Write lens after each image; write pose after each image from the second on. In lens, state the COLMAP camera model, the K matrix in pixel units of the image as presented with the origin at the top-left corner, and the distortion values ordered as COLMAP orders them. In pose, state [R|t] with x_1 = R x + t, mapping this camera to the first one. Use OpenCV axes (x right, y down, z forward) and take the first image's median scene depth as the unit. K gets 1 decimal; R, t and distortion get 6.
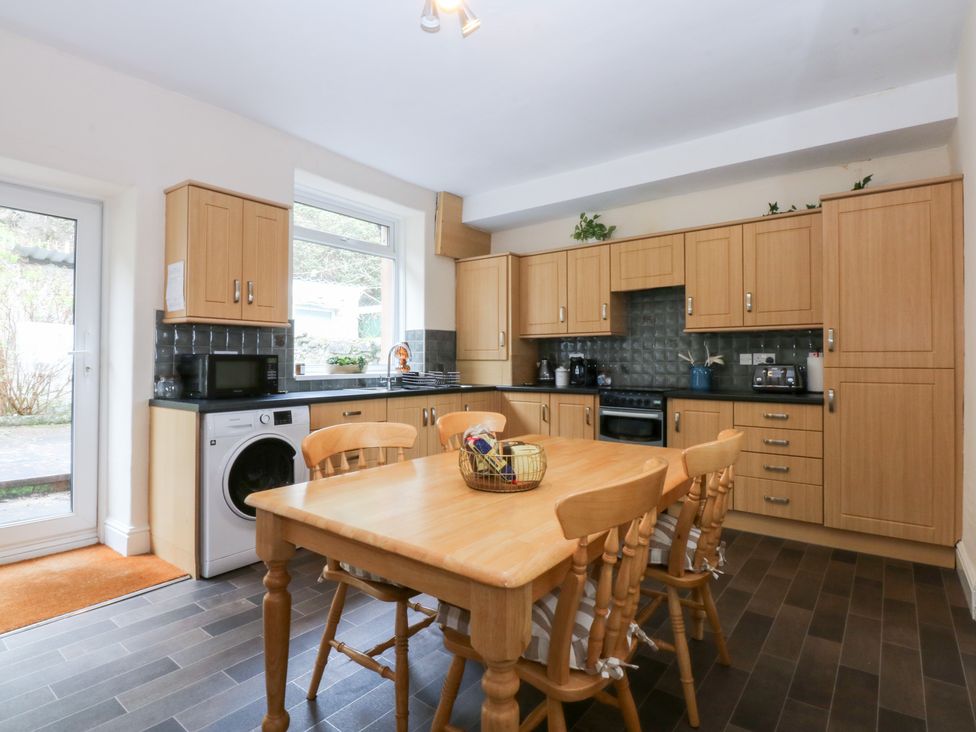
lens RADIAL K [[507.4, 0, 494.9], [0, 507.4, 354.3], [0, 0, 1]] dist [-0.000954, -0.013591]
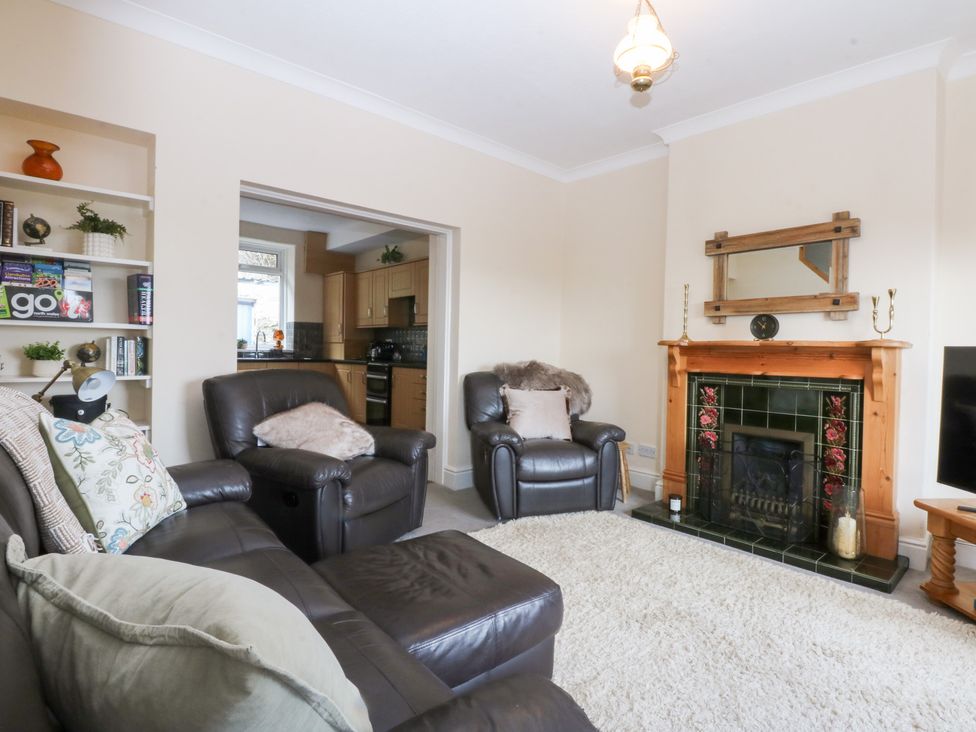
lens RADIAL K [[507.4, 0, 494.9], [0, 507.4, 354.3], [0, 0, 1]] dist [-0.000954, -0.013591]
pose [[0.984650, 0.019737, -0.173424, 0.836393], [-0.015802, 0.999586, 0.024044, 0.003265], [0.173826, -0.020934, 0.984554, -0.468410]]
